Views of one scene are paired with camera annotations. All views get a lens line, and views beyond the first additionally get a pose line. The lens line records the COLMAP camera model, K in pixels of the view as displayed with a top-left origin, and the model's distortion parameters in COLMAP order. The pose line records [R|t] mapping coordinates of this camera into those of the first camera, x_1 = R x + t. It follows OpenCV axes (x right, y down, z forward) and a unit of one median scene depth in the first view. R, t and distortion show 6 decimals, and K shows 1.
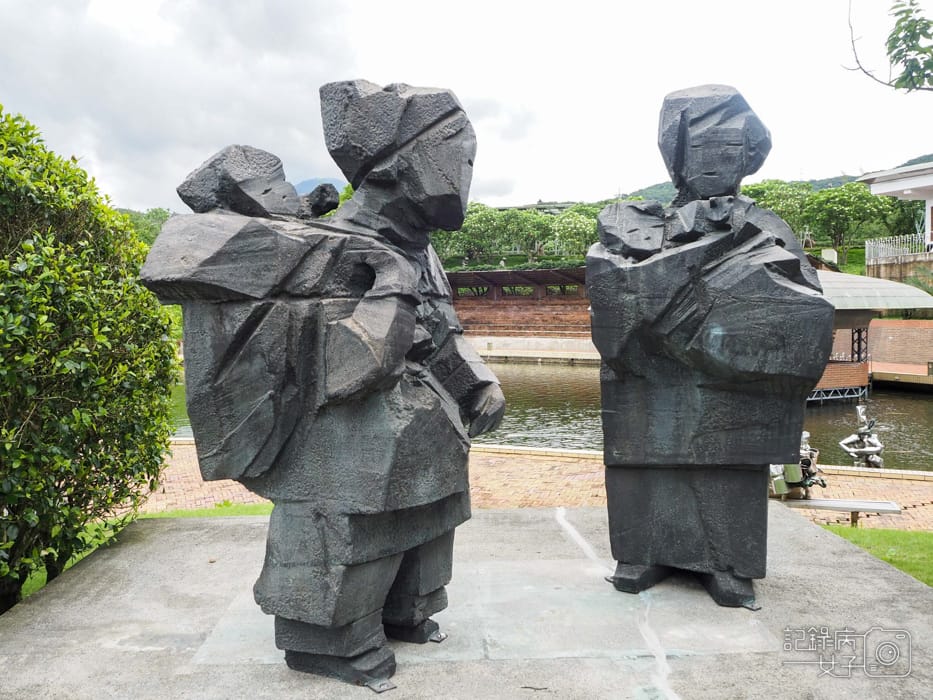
lens RADIAL K [[778.4, 0, 466.1], [0, 778.4, 347.4], [0, 0, 1]] dist [-0.033202, -0.013976]
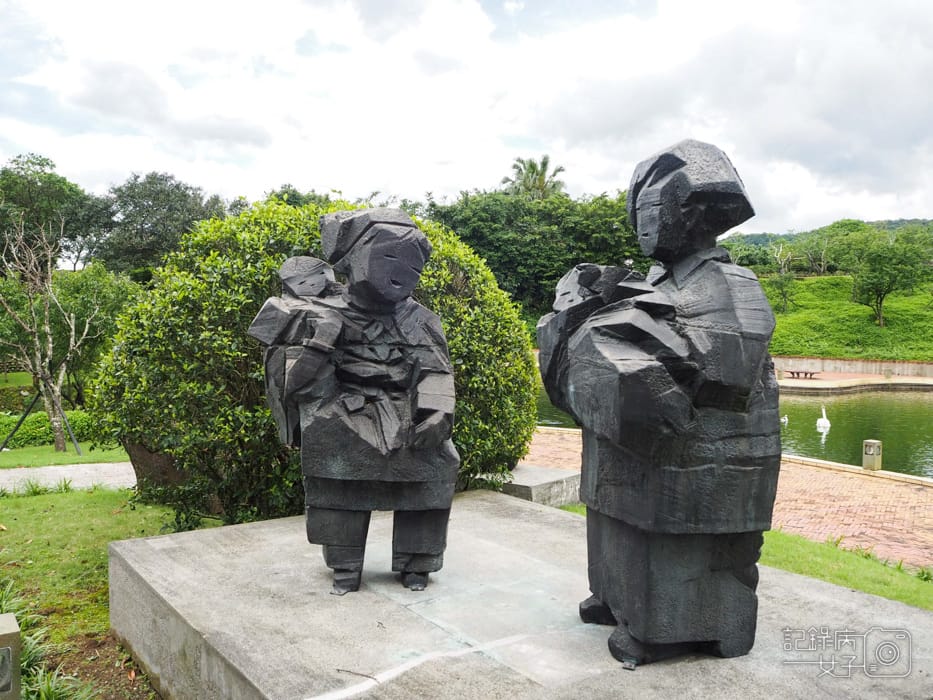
lens RADIAL K [[778.4, 0, 466.0], [0, 778.4, 351.7], [0, 0, 1]] dist [-0.033202, -0.013976]
pose [[0.568527, 0.050611, -0.821106, 1.244632], [-0.062714, 0.997868, 0.018083, -0.090264], [0.820270, 0.041214, 0.570489, 0.277500]]
